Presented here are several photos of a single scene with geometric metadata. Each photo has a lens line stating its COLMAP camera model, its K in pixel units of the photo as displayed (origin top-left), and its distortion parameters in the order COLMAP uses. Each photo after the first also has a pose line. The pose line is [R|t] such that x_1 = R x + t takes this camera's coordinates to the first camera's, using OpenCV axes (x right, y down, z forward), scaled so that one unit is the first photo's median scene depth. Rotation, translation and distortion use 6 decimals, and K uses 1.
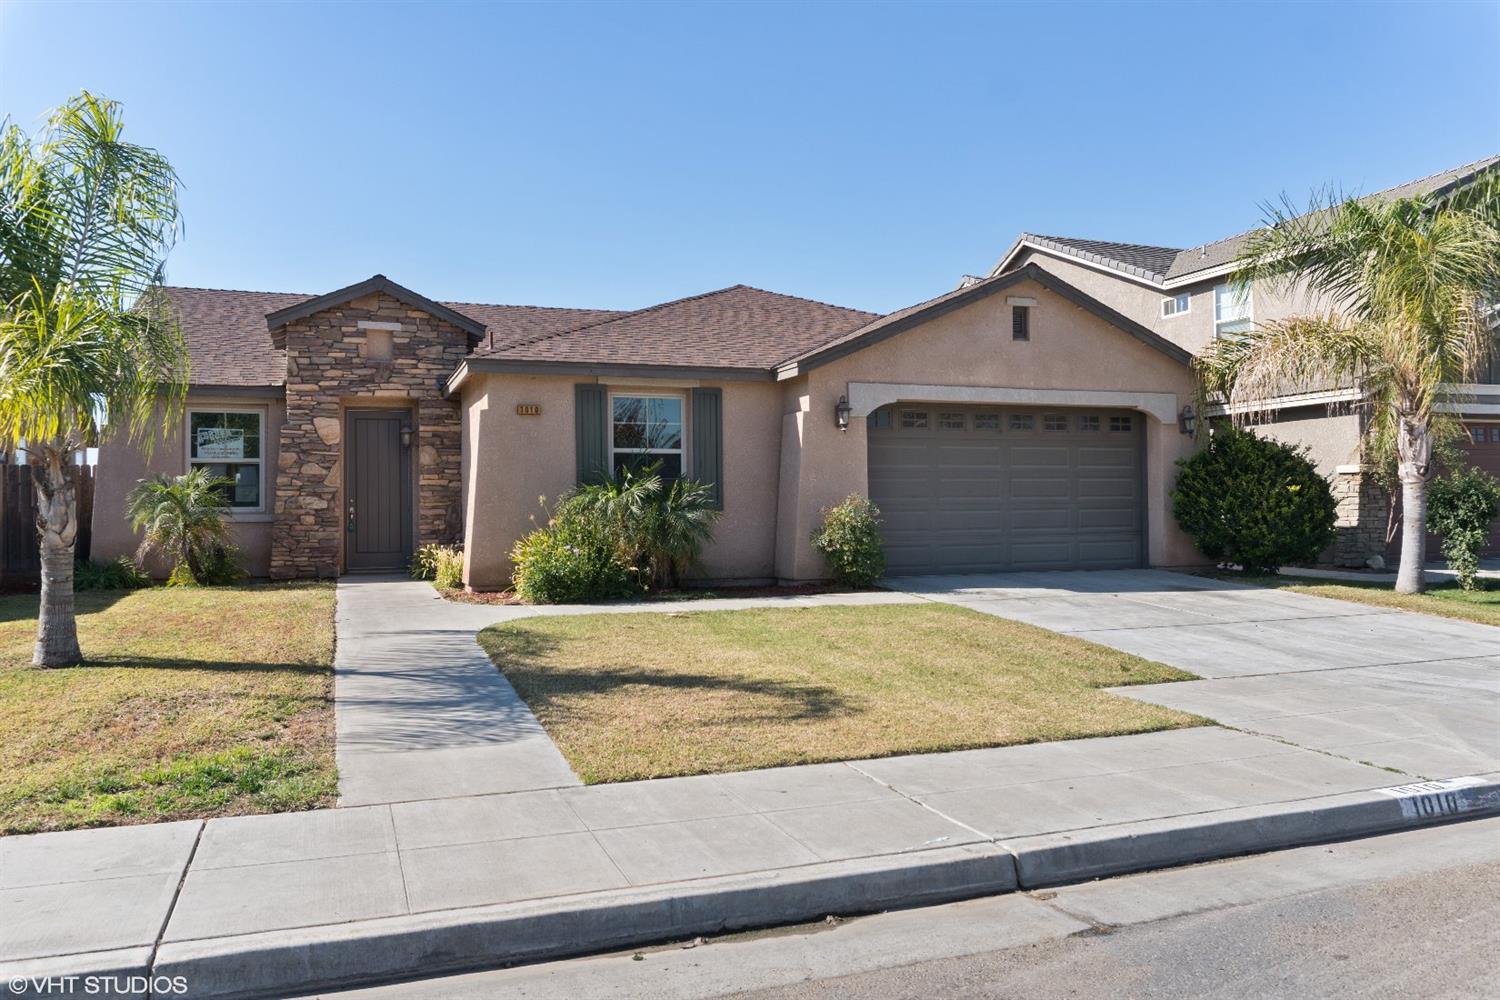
lens RADIAL K [[1130.3, 0, 751.0], [0, 1130.3, 499.4], [0, 0, 1]] dist [-0.035686, -0.000685]
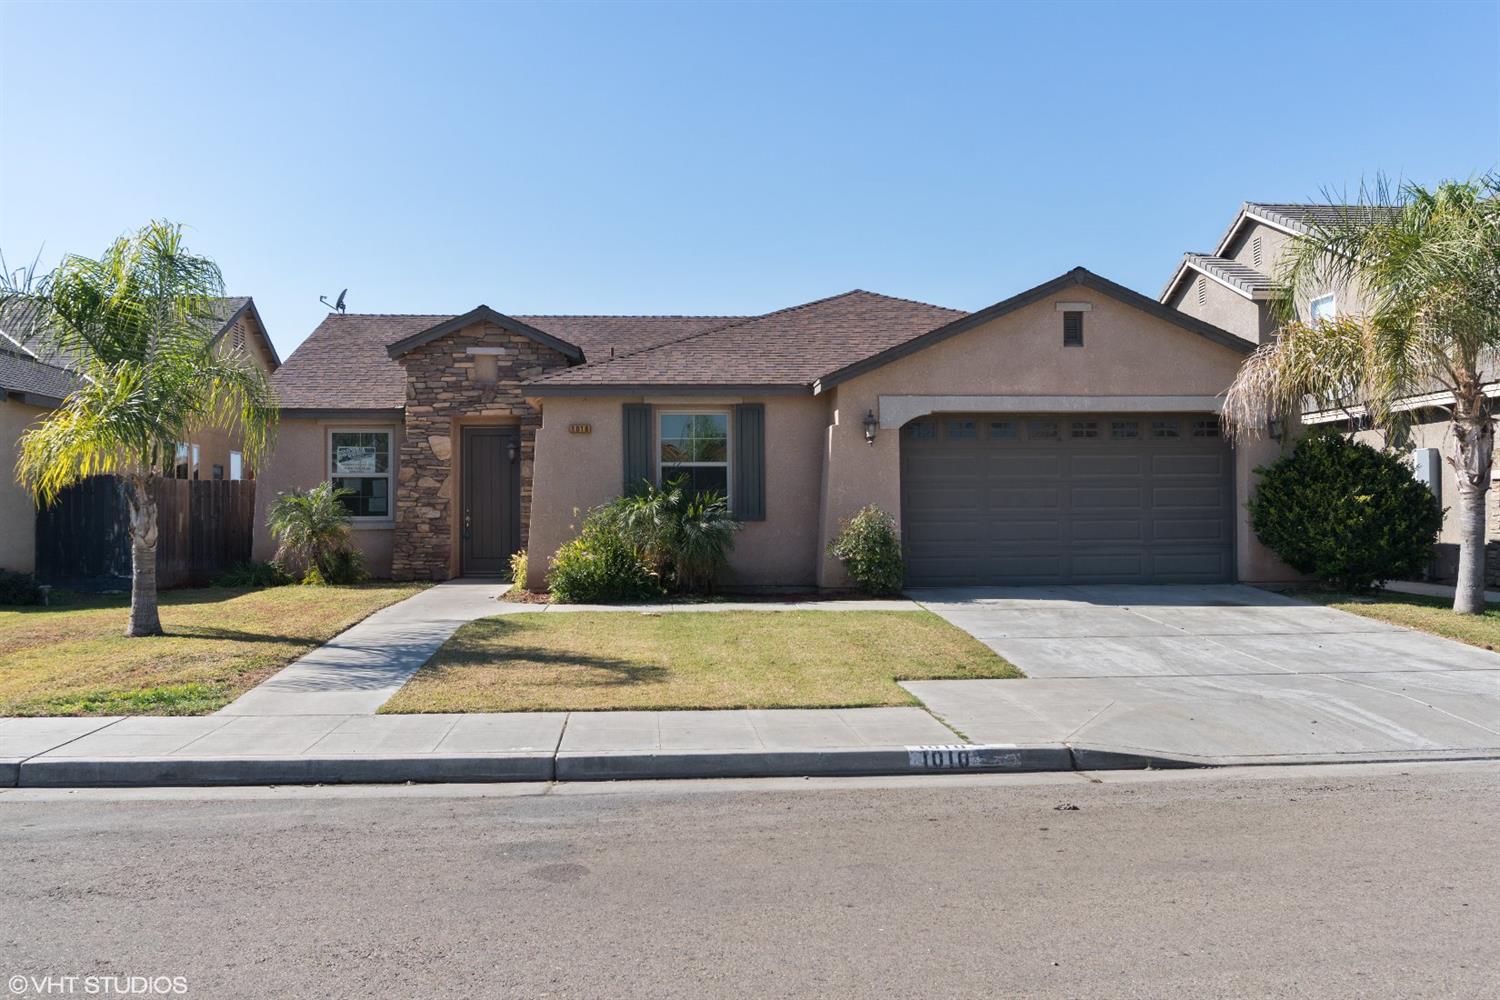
lens RADIAL K [[1346.8, 0, 749.8], [0, 1346.8, 501.9], [0, 0, 1]] dist [-0.043814, -0.002376]
pose [[0.958382, -0.000957, -0.285487, 0.317132], [0.000570, 0.999999, -0.001441, -0.005713], [0.285488, 0.001218, 0.958381, -0.198865]]
